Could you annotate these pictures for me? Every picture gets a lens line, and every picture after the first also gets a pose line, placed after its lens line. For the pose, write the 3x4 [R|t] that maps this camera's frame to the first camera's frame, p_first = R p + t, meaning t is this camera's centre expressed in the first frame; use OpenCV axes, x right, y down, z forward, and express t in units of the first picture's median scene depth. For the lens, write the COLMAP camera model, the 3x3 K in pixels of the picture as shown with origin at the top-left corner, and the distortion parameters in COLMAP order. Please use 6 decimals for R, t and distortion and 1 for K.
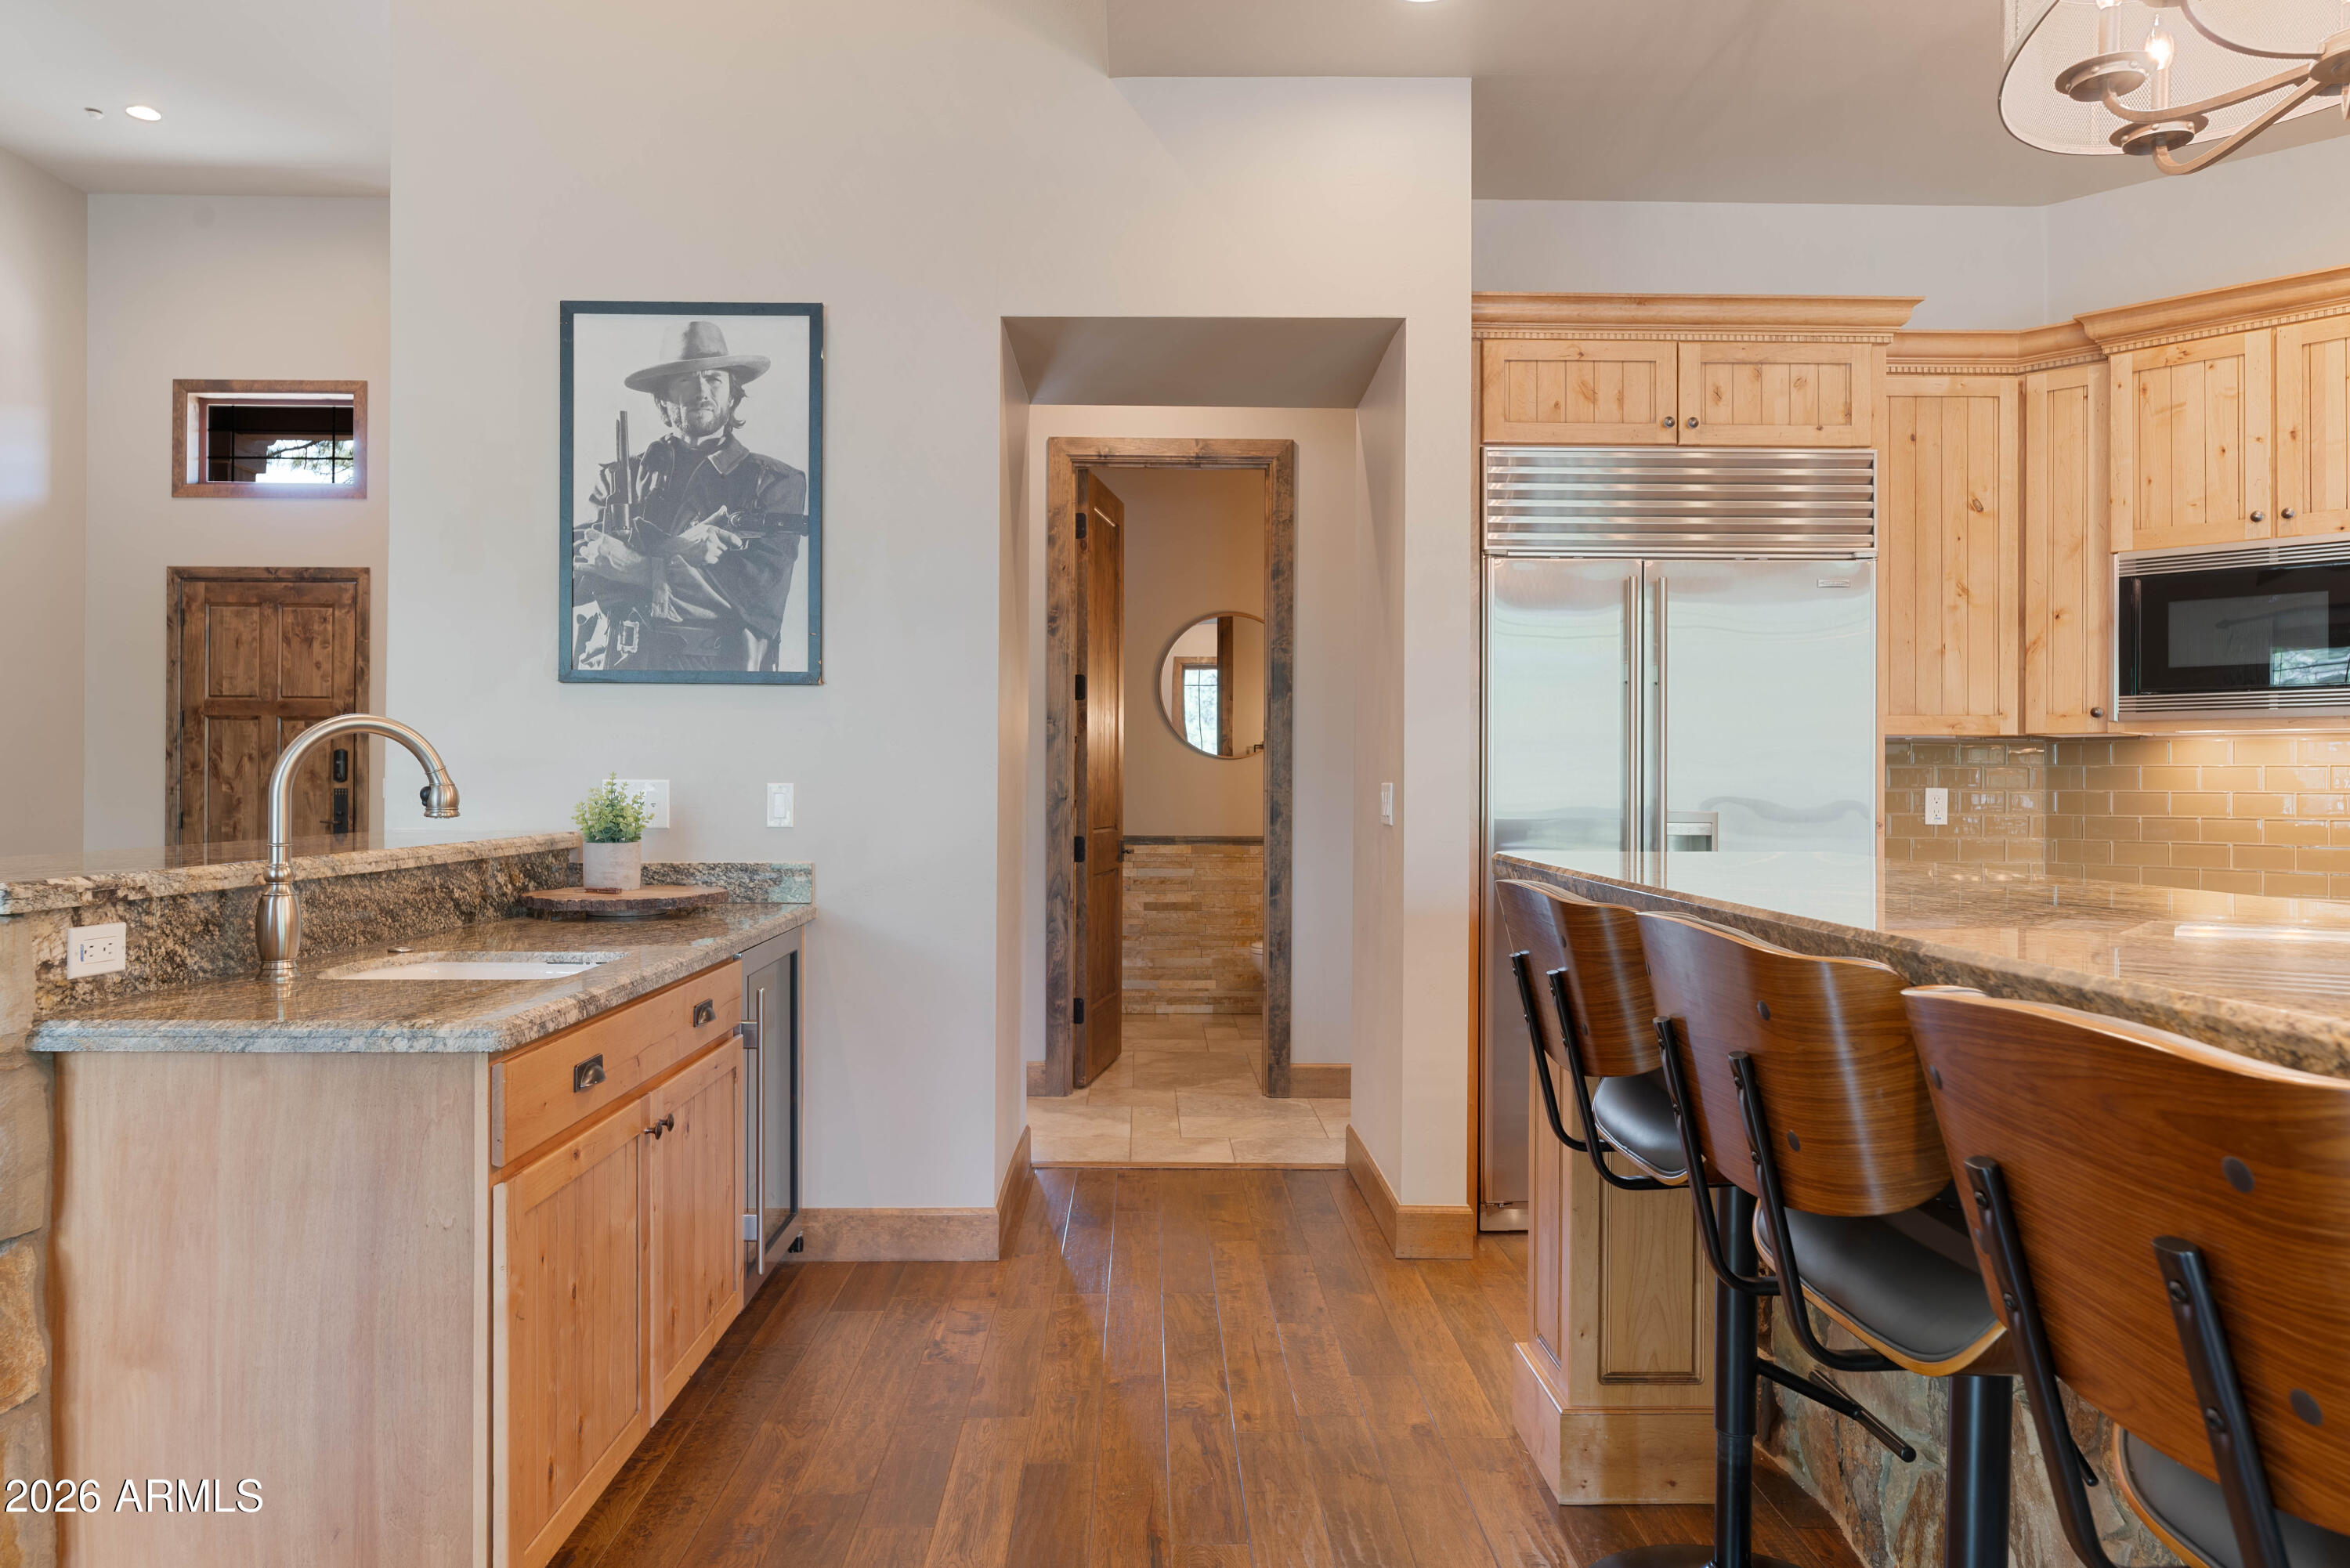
lens RADIAL K [[1541.5, 0, 1174.0], [0, 1541.5, 778.4], [0, 0, 1]] dist [0.002618, -0.002461]
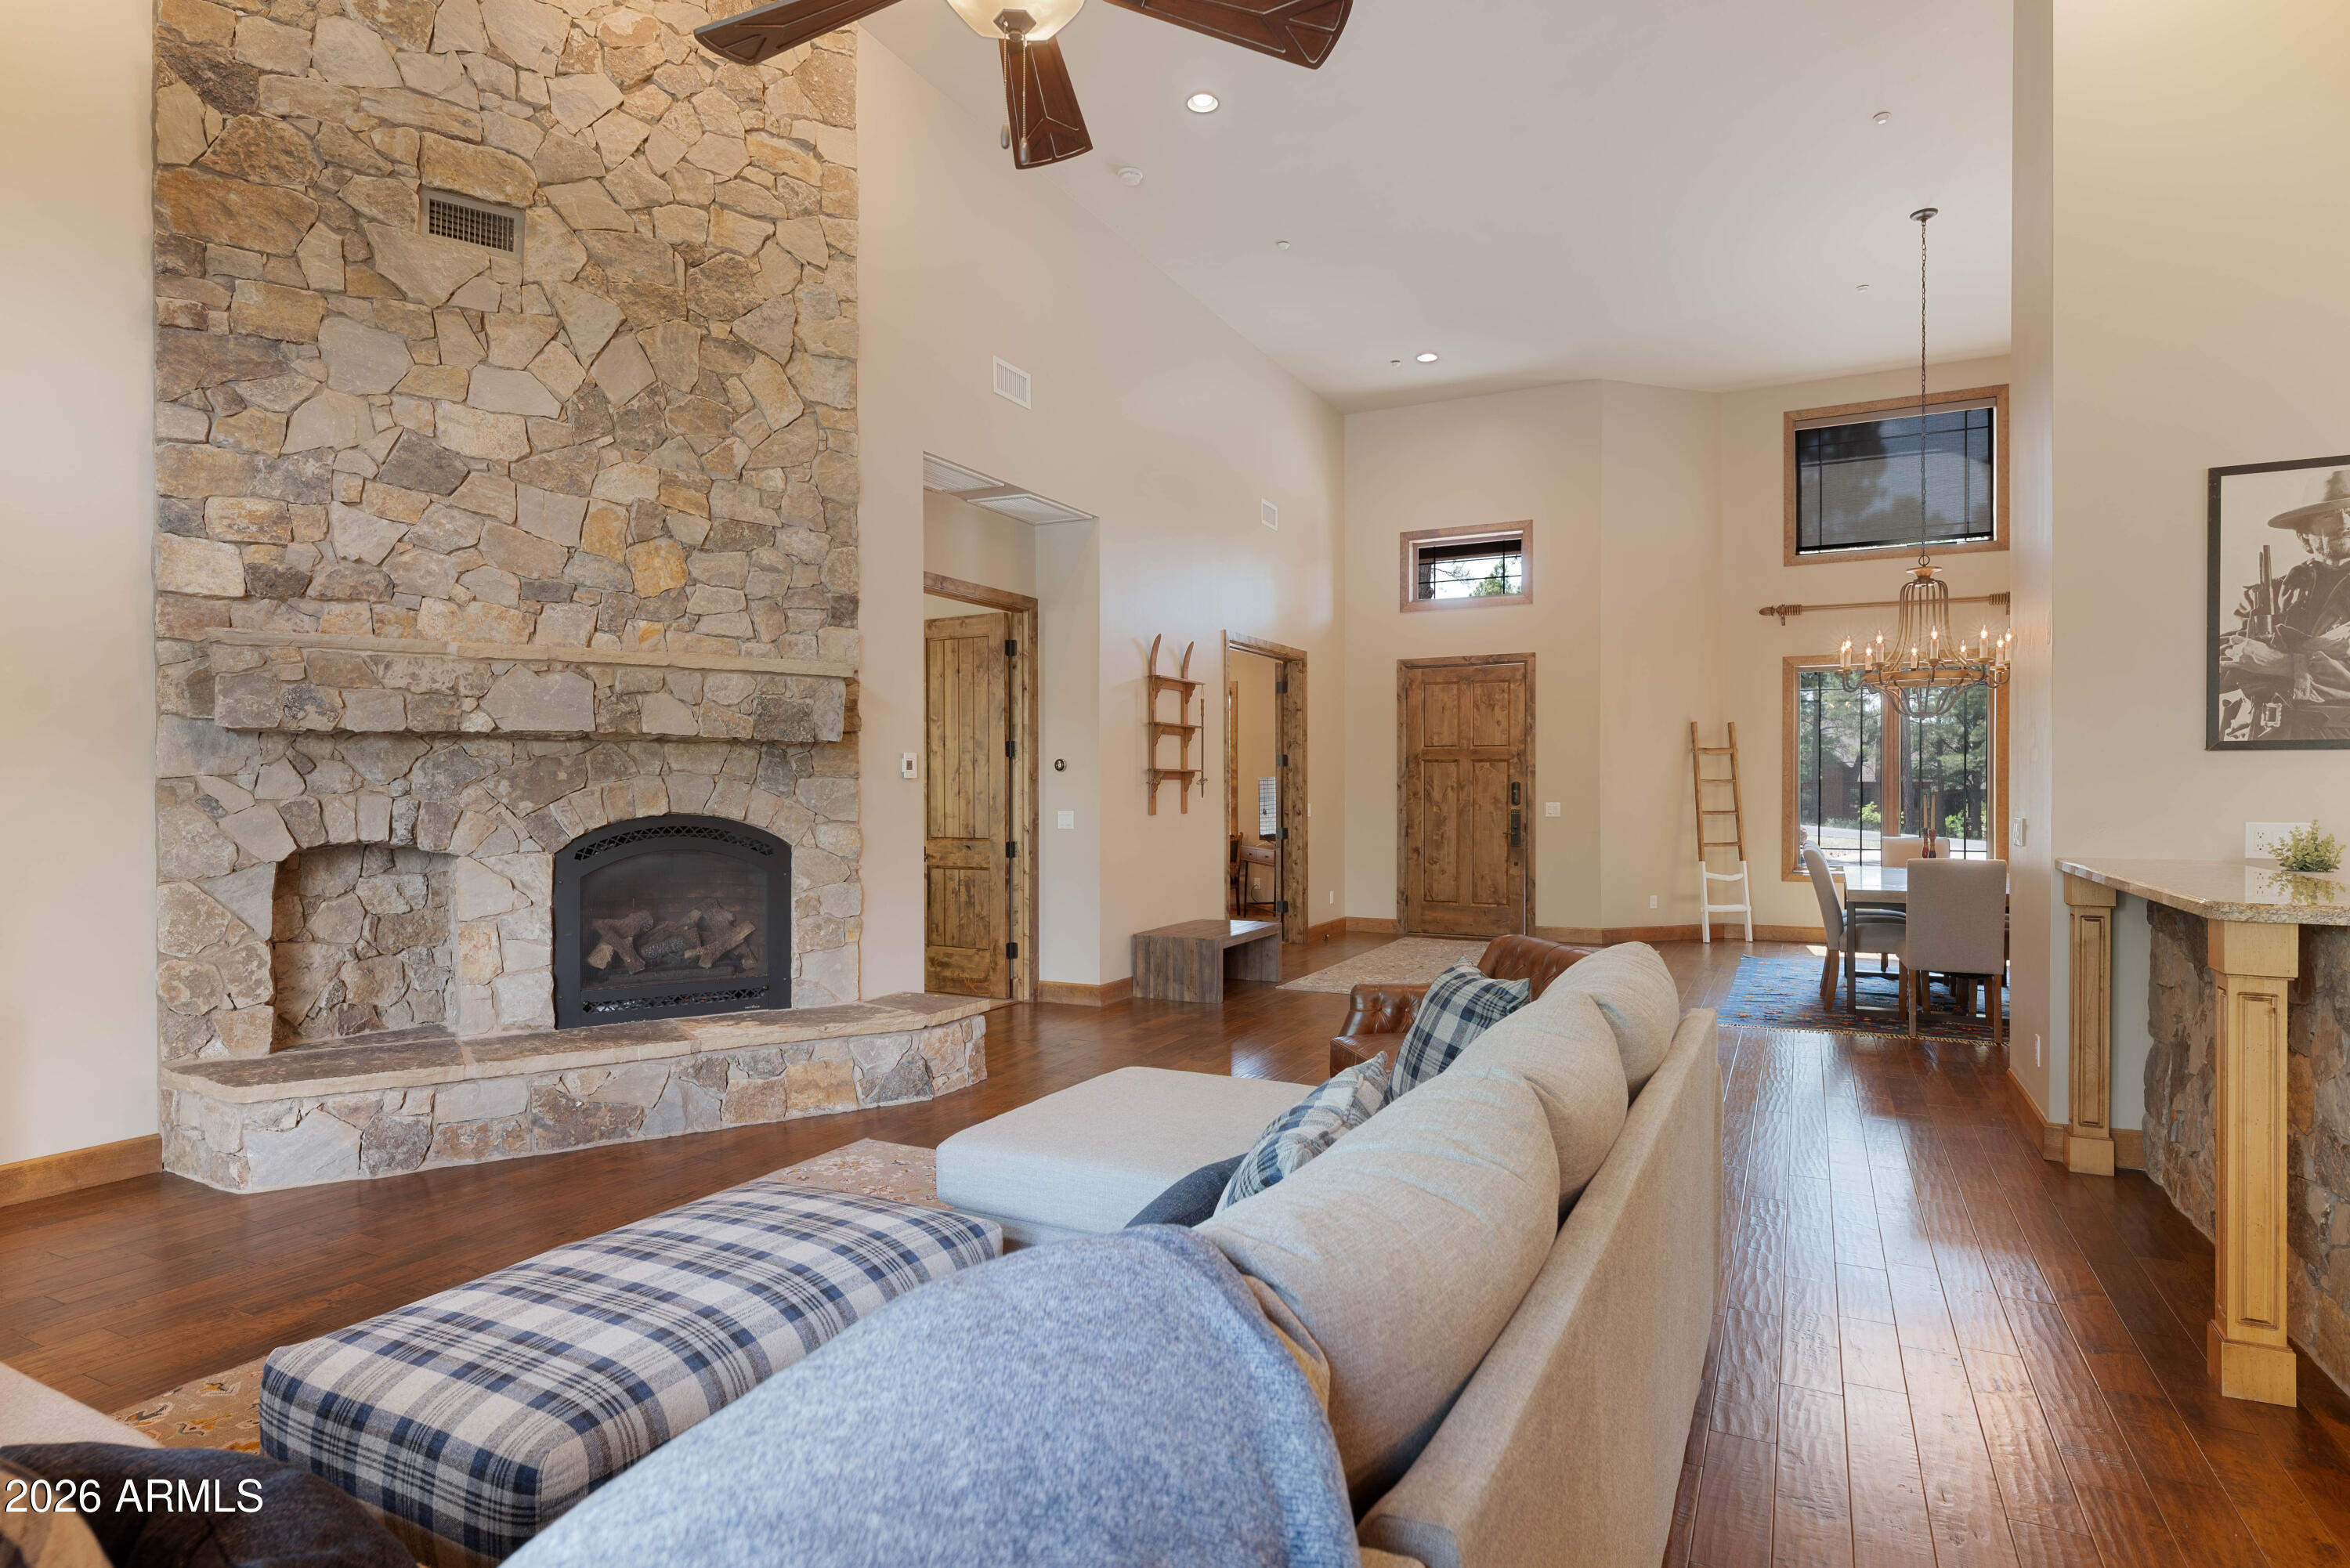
lens RADIAL K [[1252.3, 0, 1174.8], [0, 1252.3, 797.7], [0, 0, 1]] dist [-0.000514, 0.001134]
pose [[0.883514, -0.002930, -0.468395, -0.644200], [0.006657, 0.999958, 0.006302, -0.031718], [0.468357, -0.008686, 0.883497, -0.373261]]
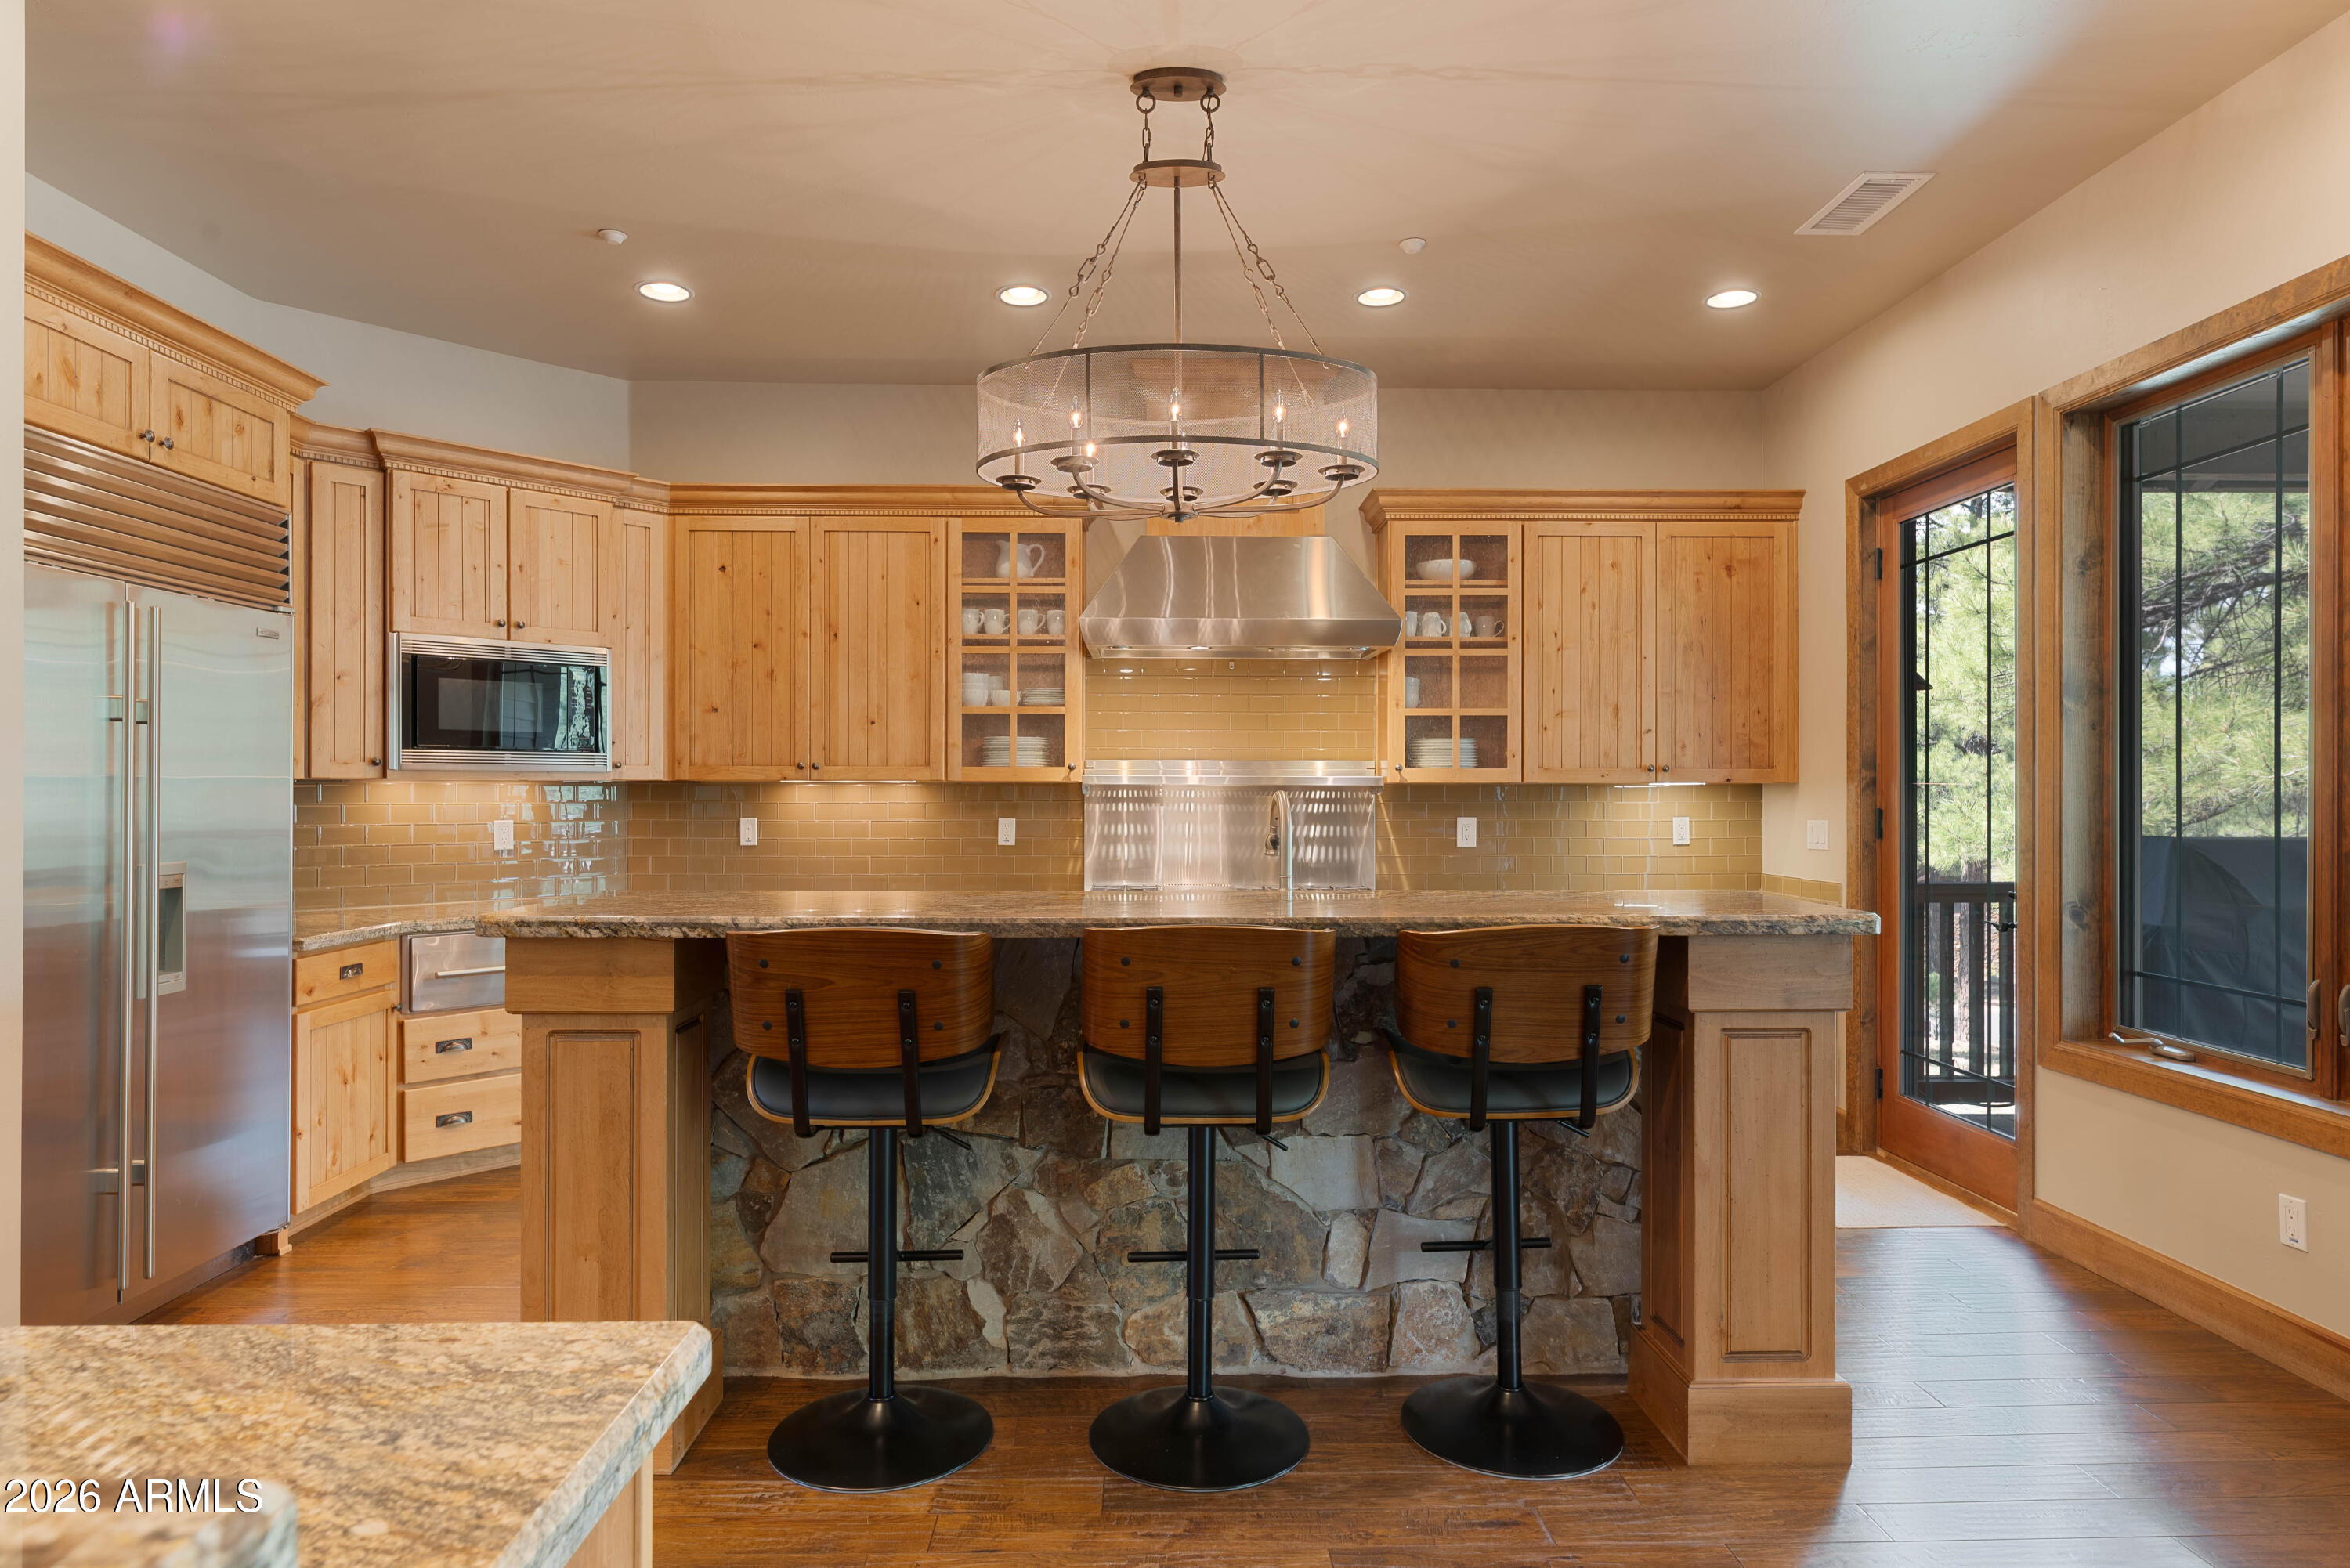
lens RADIAL K [[1341.3, 0, 1171.5], [0, 1341.3, 793.1], [0, 0, 1]] dist [-0.000192, -0.000949]
pose [[-0.002116, -0.004003, 0.999990, -0.468759], [-0.004702, 0.999981, 0.003993, -0.026338], [-0.999987, -0.004694, -0.002134, 0.397489]]
